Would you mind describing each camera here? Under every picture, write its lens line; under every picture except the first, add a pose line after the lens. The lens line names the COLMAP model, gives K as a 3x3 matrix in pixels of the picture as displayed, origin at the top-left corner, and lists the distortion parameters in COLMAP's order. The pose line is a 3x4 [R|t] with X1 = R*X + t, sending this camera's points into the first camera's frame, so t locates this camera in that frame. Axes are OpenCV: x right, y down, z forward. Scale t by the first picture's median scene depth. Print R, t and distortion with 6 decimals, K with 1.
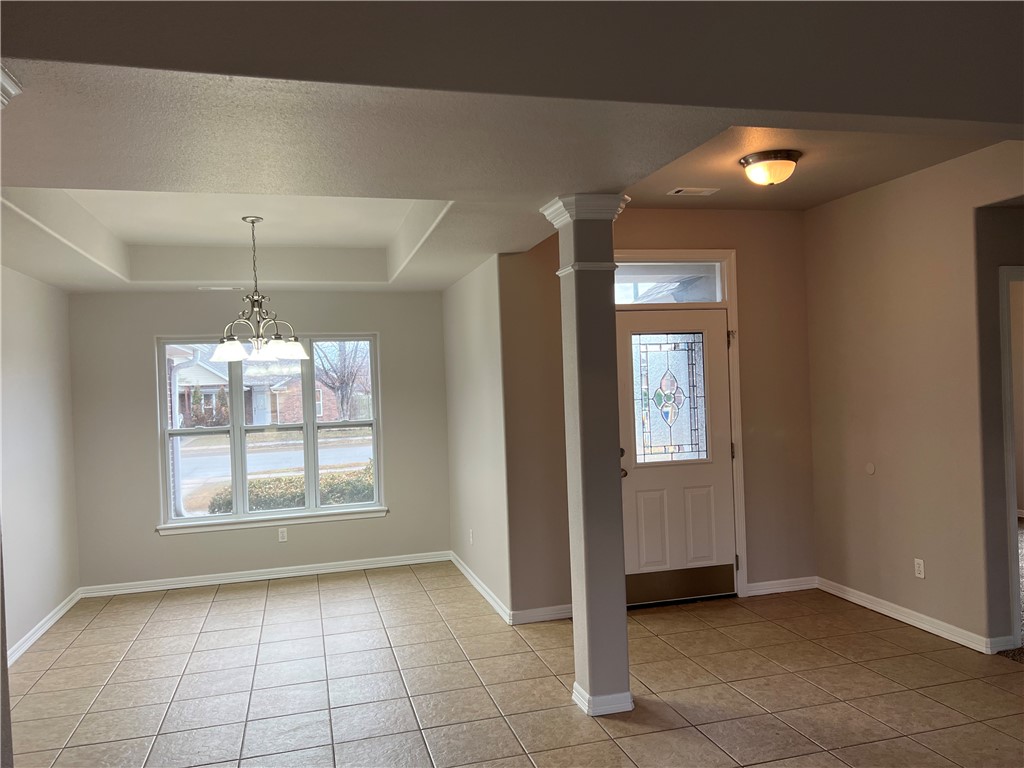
lens RADIAL K [[763.5, 0, 513.2], [0, 763.5, 384.2], [0, 0, 1]] dist [0.056192, -0.062795]
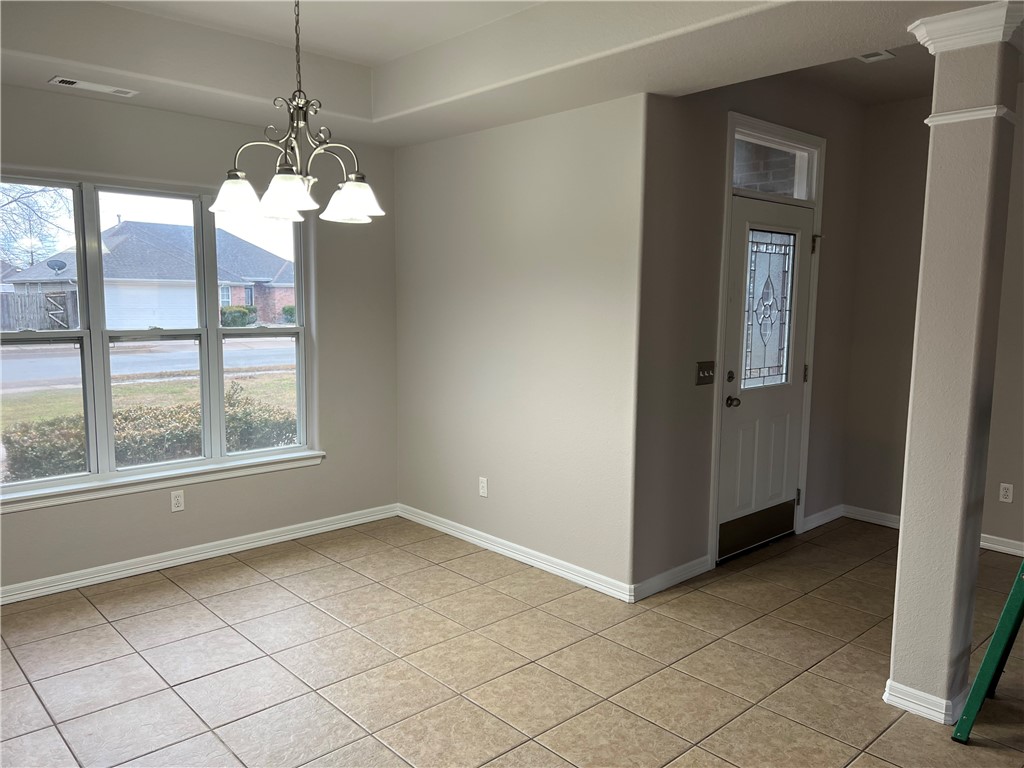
lens RADIAL K [[763.5, 0, 503.9], [0, 763.5, 383.7], [0, 0, 1]] dist [0.056192, -0.062795]
pose [[0.889015, -0.007141, 0.457823, -0.419178], [-0.042810, 0.994202, 0.098637, 0.025574], [-0.455873, -0.107289, 0.883555, 0.369091]]
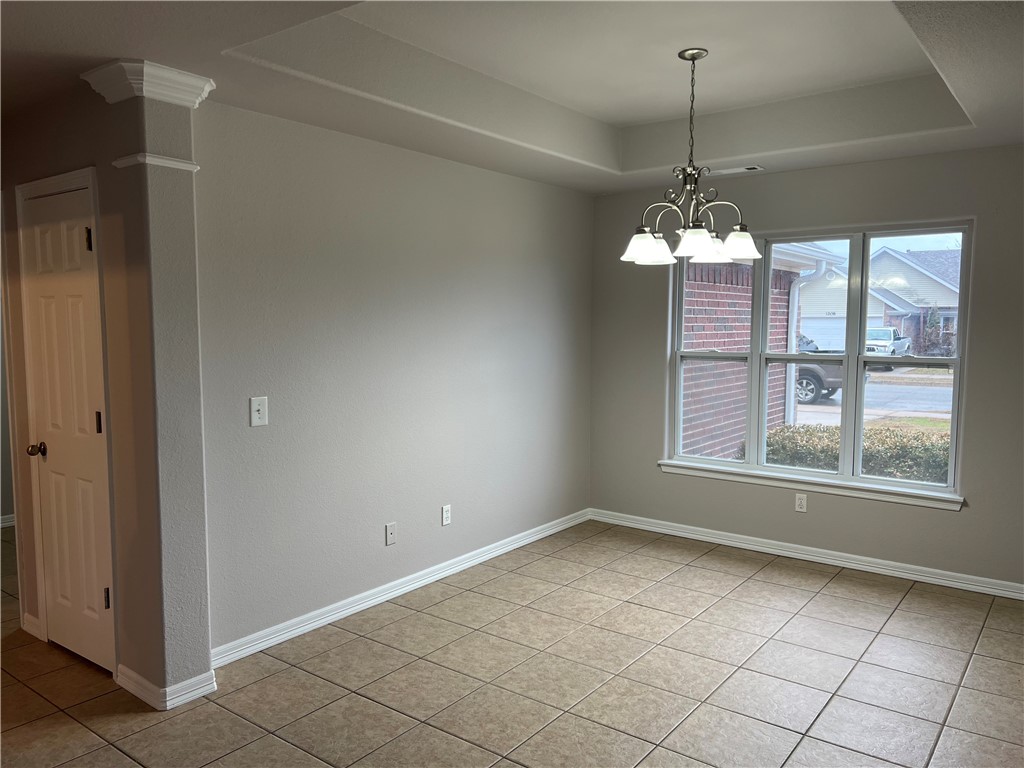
lens RADIAL K [[763.5, 0, 510.5], [0, 763.5, 388.0], [0, 0, 1]] dist [0.056192, -0.062795]
pose [[0.601822, 0.106606, -0.791483, 0.129863], [-0.021766, 0.992872, 0.117180, 0.005509], [0.798333, -0.053294, 0.599853, 0.398173]]
